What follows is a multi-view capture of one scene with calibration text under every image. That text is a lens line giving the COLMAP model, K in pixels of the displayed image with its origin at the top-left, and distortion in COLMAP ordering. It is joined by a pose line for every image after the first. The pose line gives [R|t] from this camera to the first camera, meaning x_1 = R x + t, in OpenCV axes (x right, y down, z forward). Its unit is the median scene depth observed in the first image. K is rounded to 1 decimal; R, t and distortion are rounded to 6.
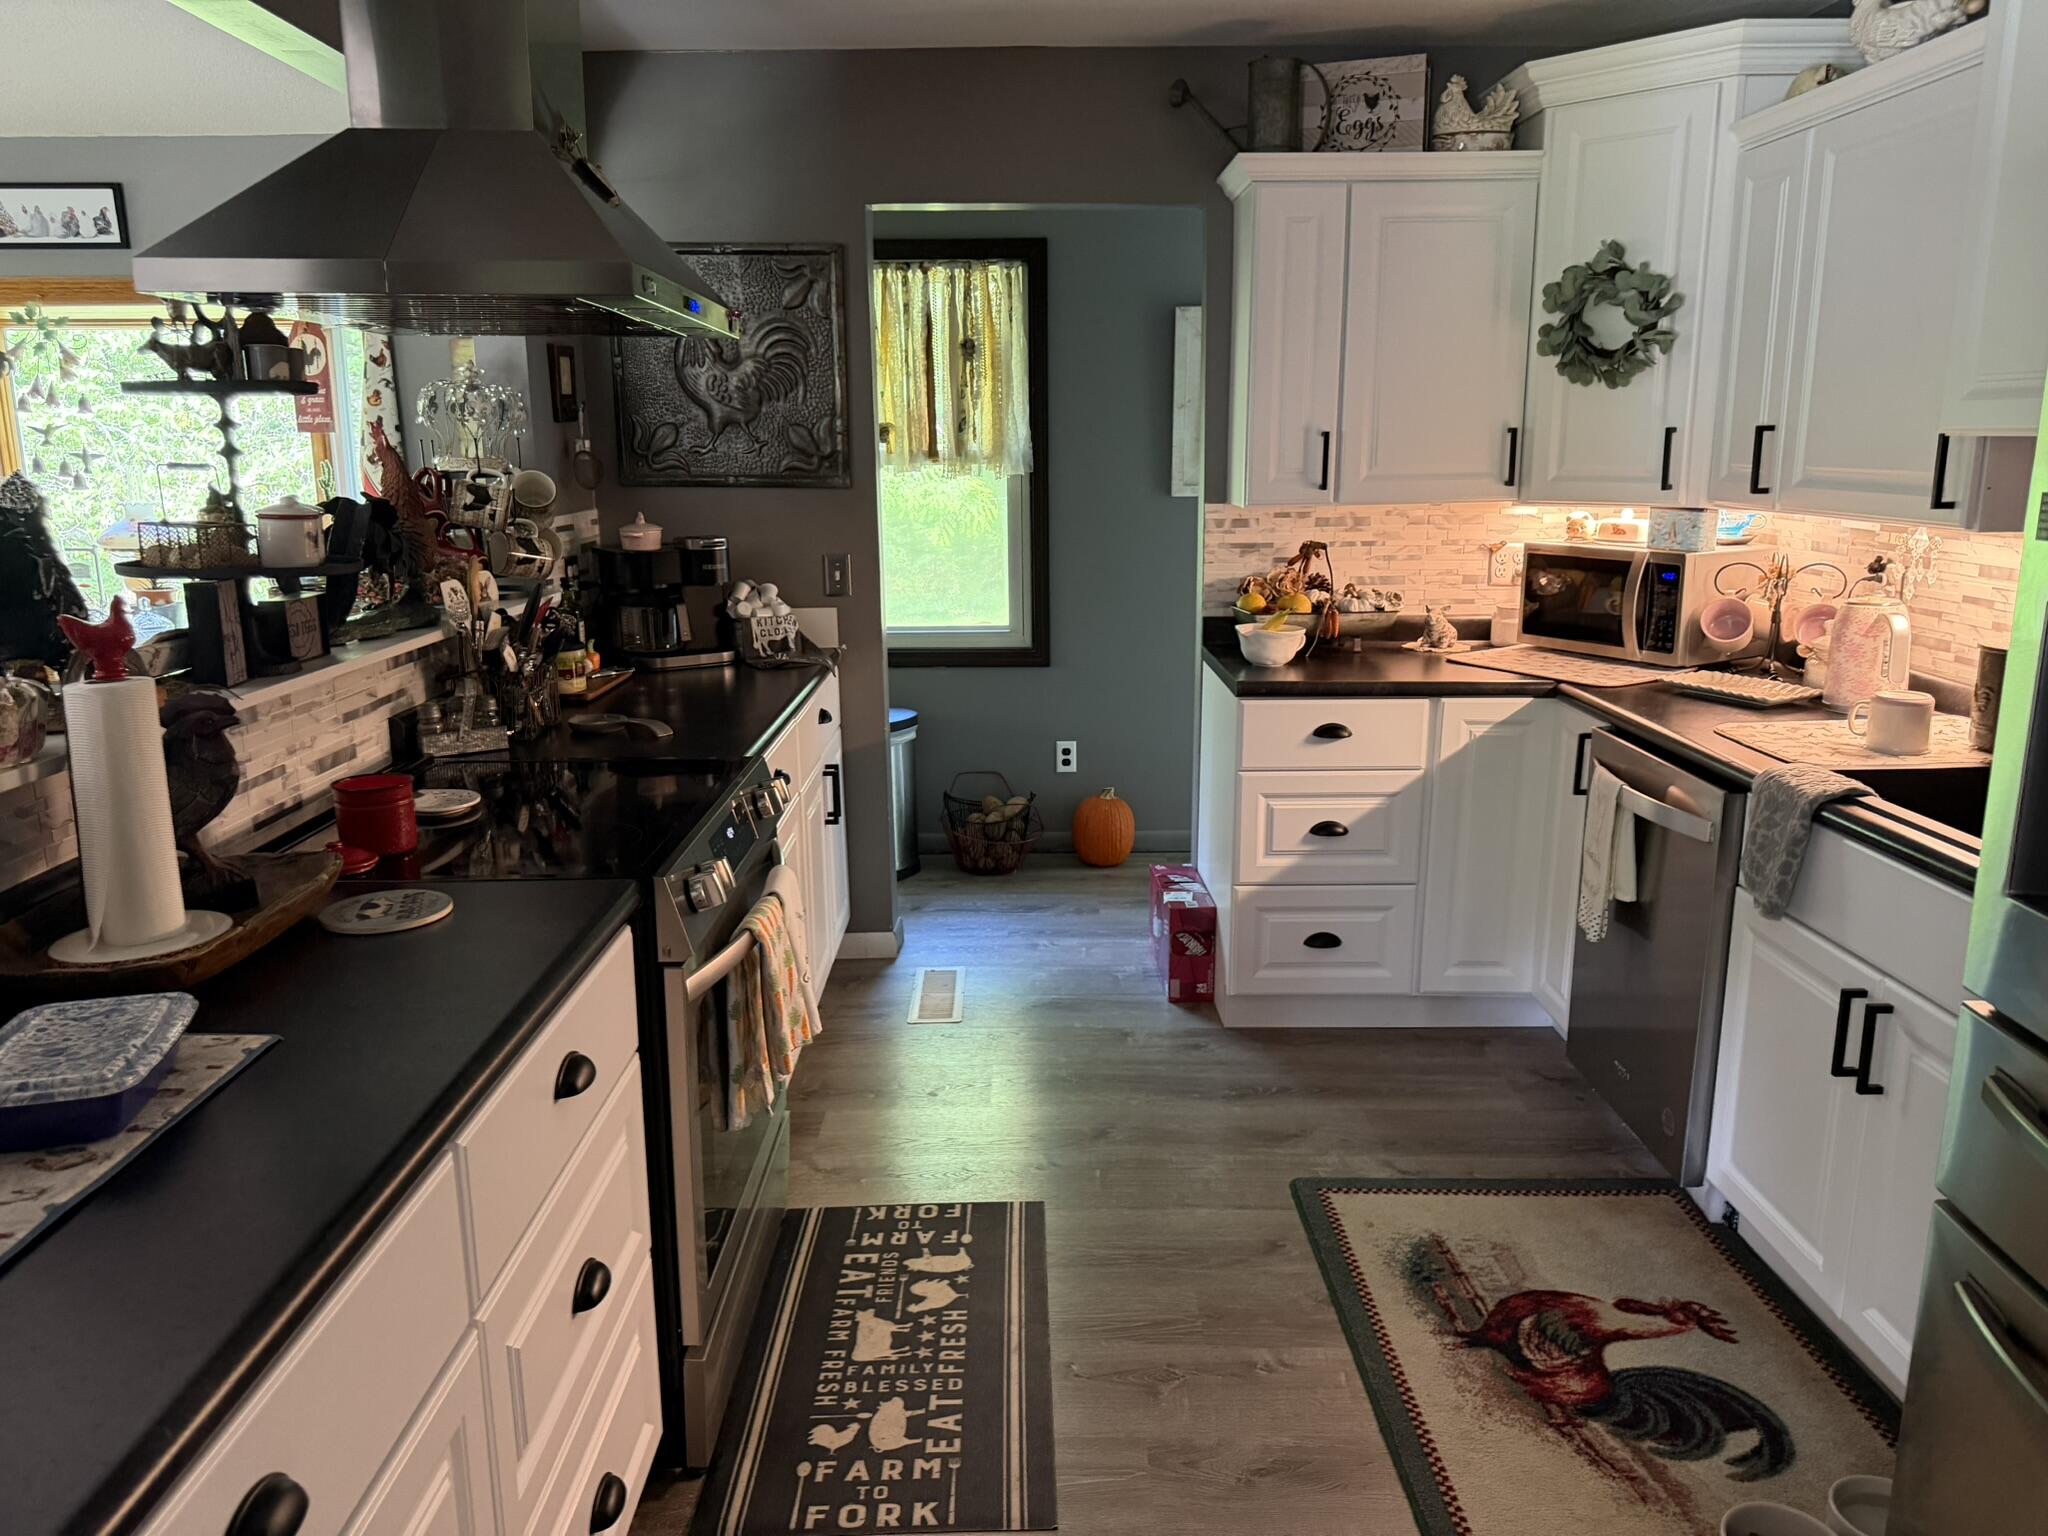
lens RADIAL K [[1455.9, 0, 1026.9], [0, 1455.9, 750.5], [0, 0, 1]] dist [0.102497, -0.138979]
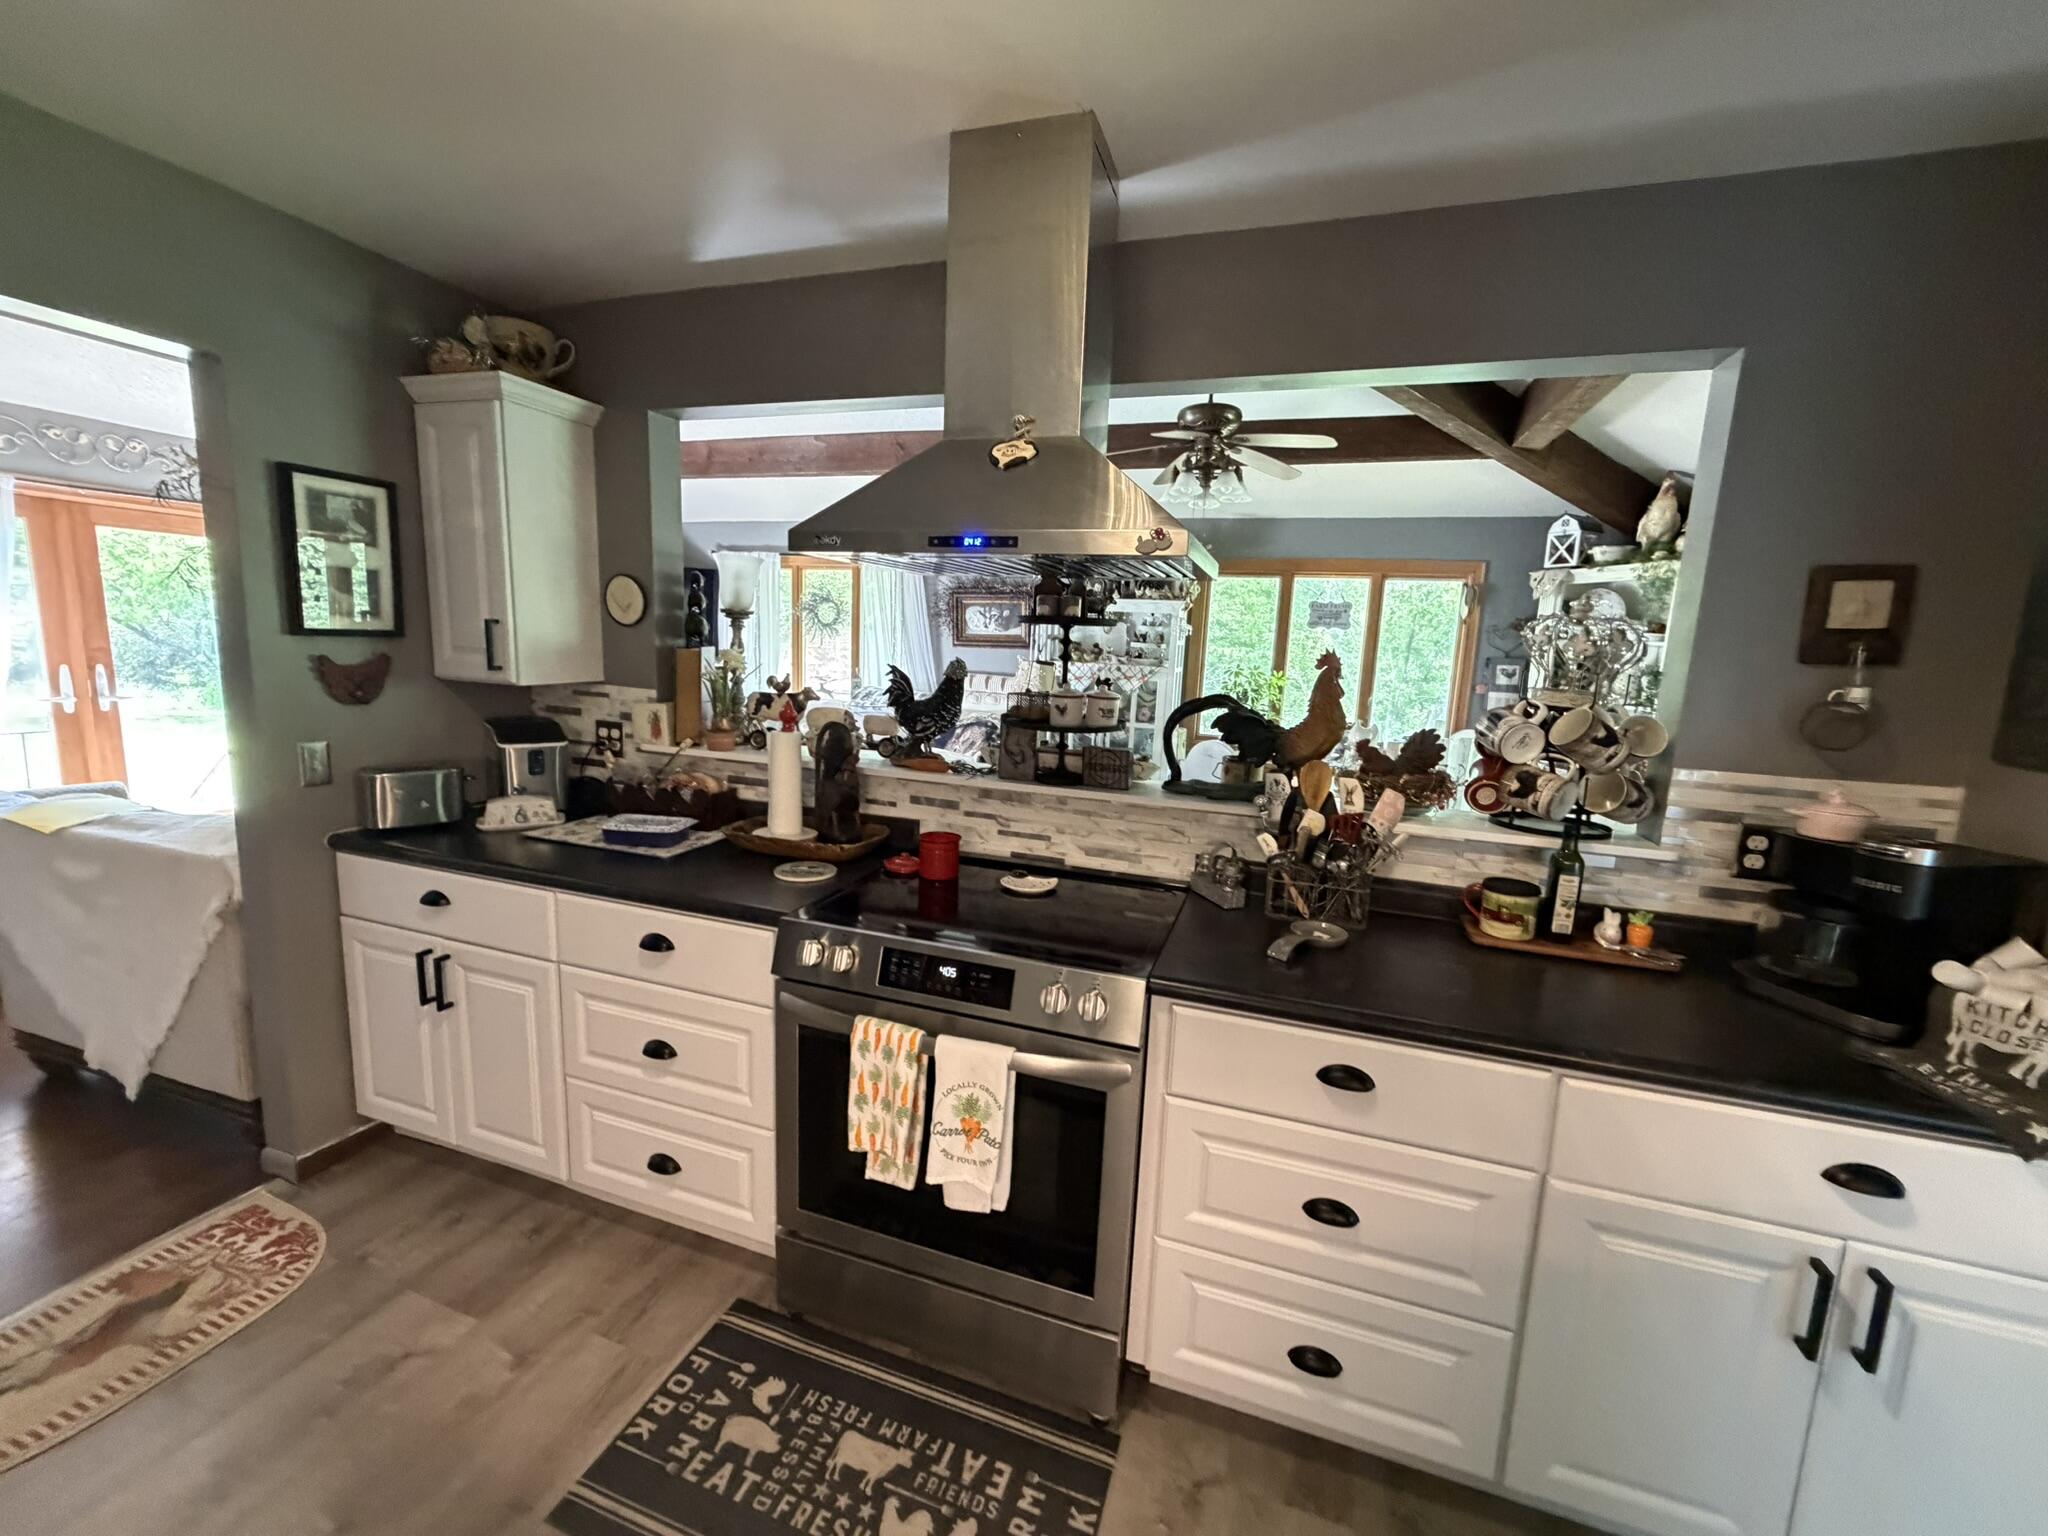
lens RADIAL K [[813.0, 0, 1017.5], [0, 813.0, 768.1], [0, 0, 1]] dist [-0.000083, 0.000314]
pose [[-0.332040, 0.139212, -0.932936, 0.346355], [-0.234440, 0.945835, 0.224576, -0.243906], [0.913667, 0.293286, -0.281418, 1.098579]]
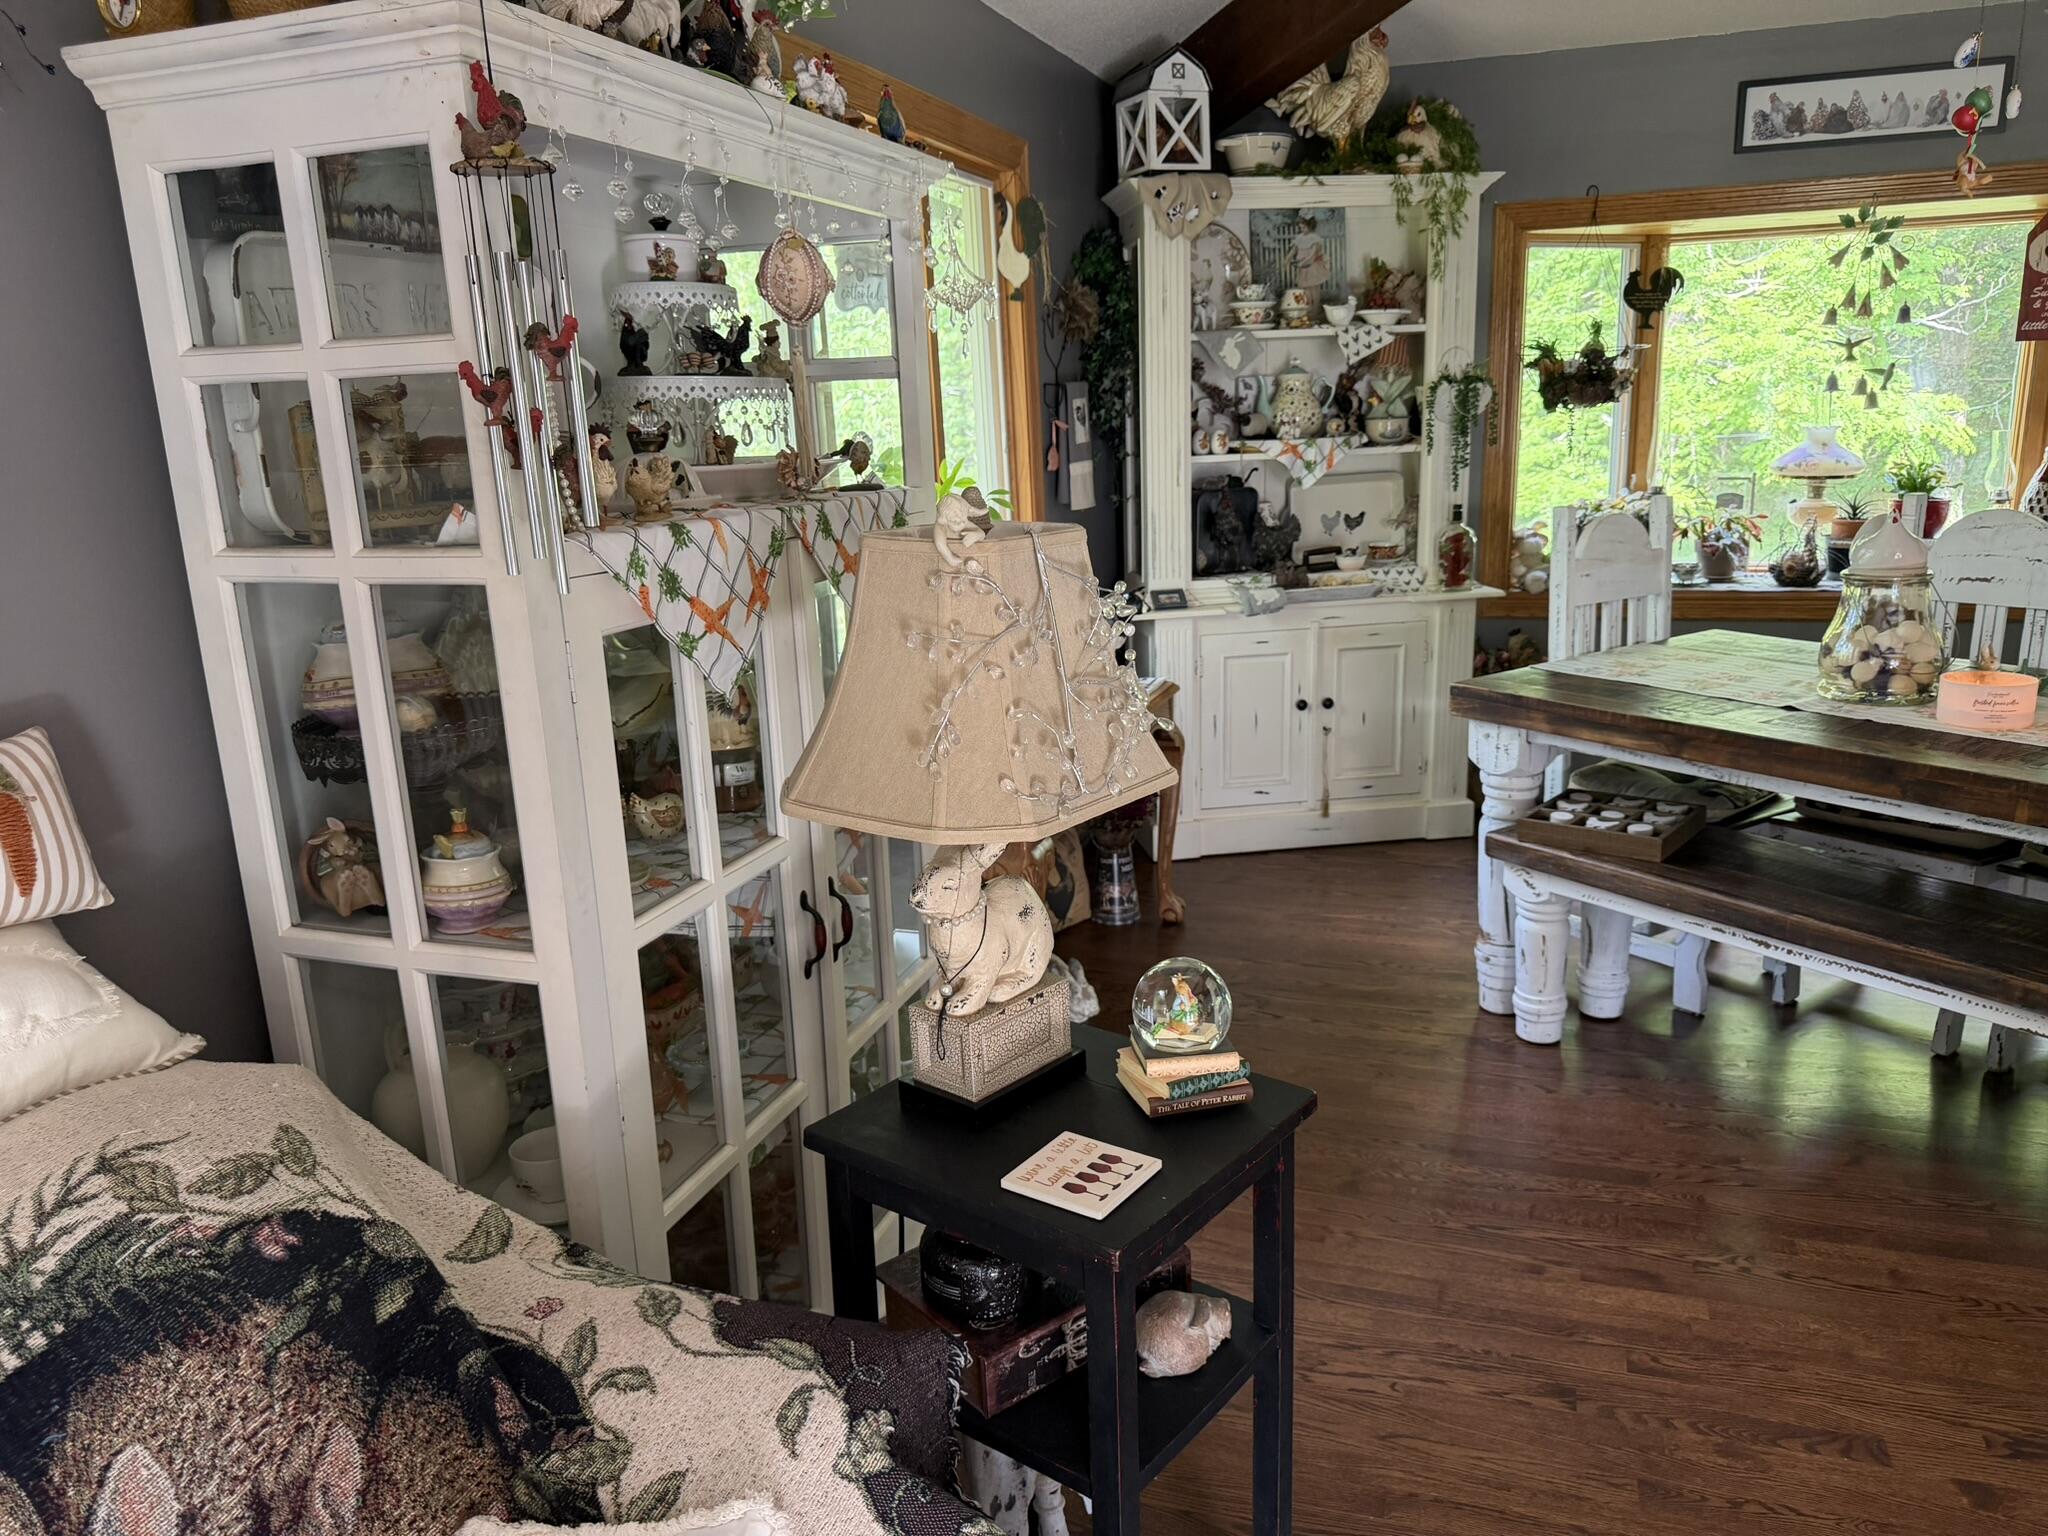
lens RADIAL K [[1458.5, 0, 1039.7], [0, 1458.5, 776.8], [0, 0, 1]] dist [0.059576, -0.084481]
pose [[0.945605, 0.049357, -0.321552, -1.632389], [-0.032293, 0.997783, 0.058188, 0.031057], [0.323711, -0.044639, 0.945102, -0.089805]]
